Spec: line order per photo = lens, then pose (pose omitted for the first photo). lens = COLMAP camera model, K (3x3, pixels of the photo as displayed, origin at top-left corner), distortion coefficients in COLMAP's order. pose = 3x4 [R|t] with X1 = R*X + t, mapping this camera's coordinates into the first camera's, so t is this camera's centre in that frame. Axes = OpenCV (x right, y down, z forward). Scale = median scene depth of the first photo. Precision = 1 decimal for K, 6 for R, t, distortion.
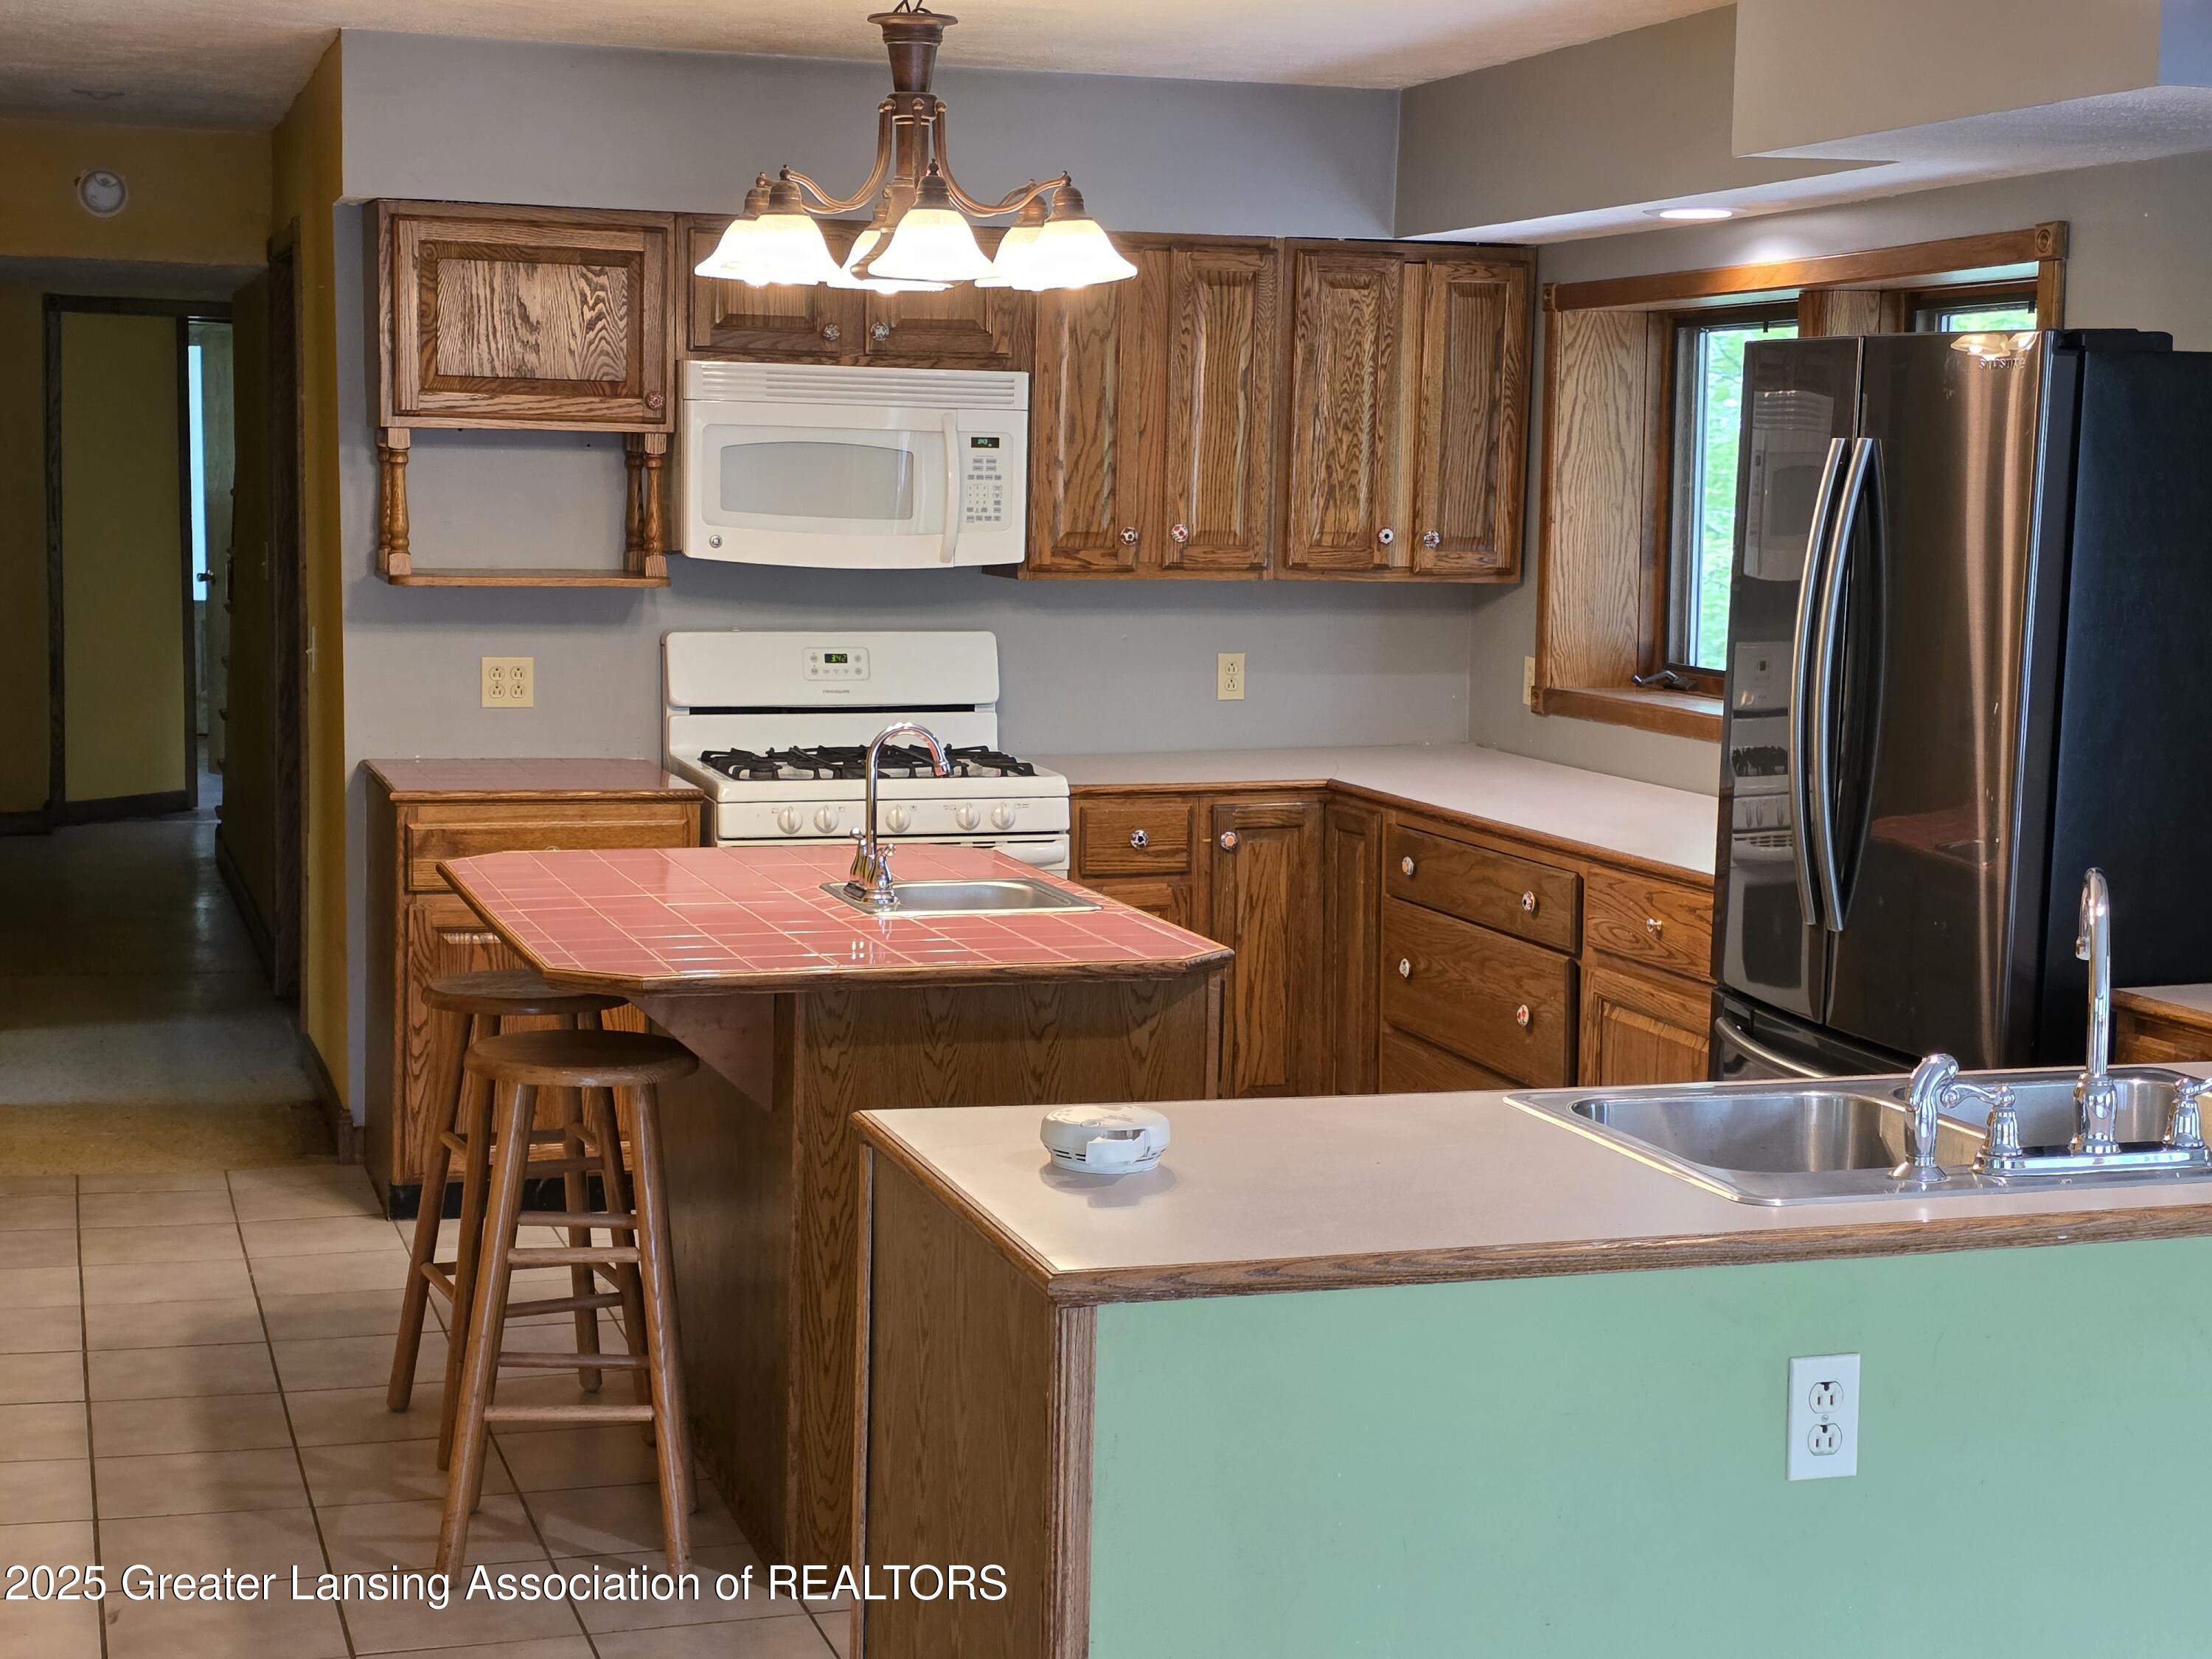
lens RADIAL K [[3196.1, 0, 1103.2], [0, 3196.1, 832.7], [0, 0, 1]] dist [0.131421, 0.000000]
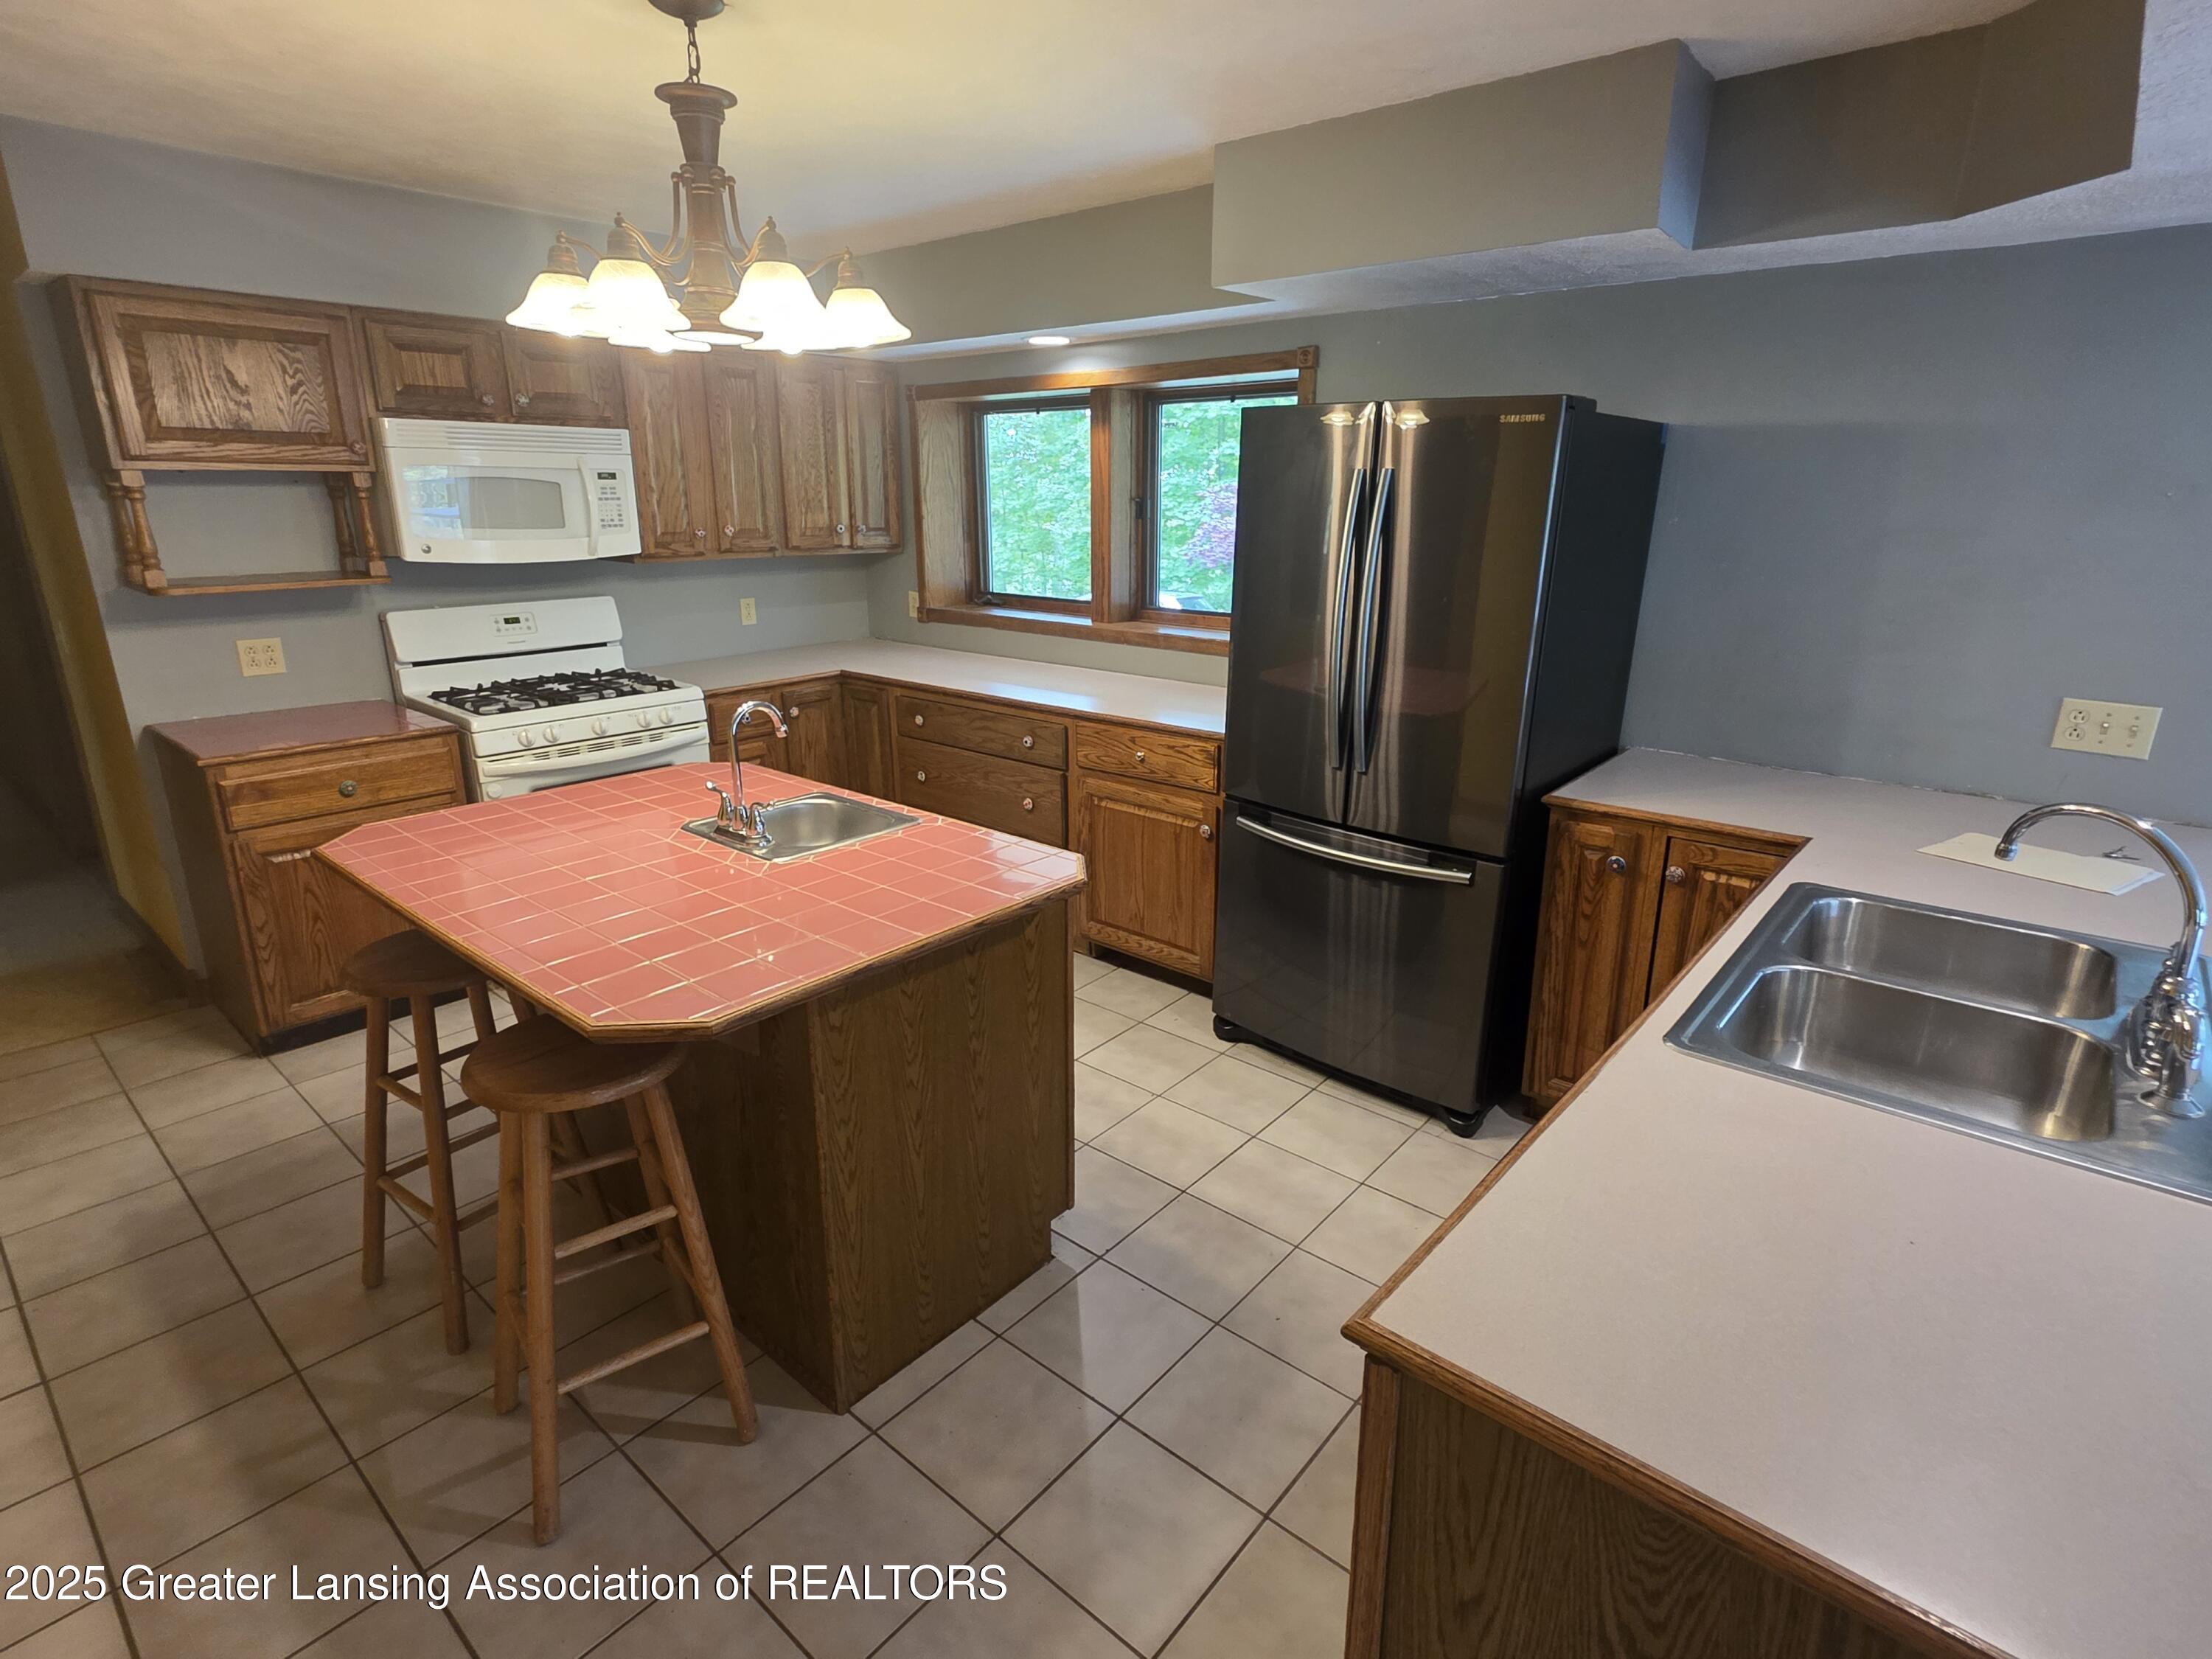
lens RADIAL K [[1112.6, 0, 1109.1], [0, 1112.6, 814.9], [0, 0, 1]] dist [0.001011, 0.003499]
pose [[0.856152, -0.159720, 0.491421, -0.125133], [0.071696, 0.978549, 0.193136, -0.049443], [-0.511727, -0.130121, 0.849238, 0.406868]]
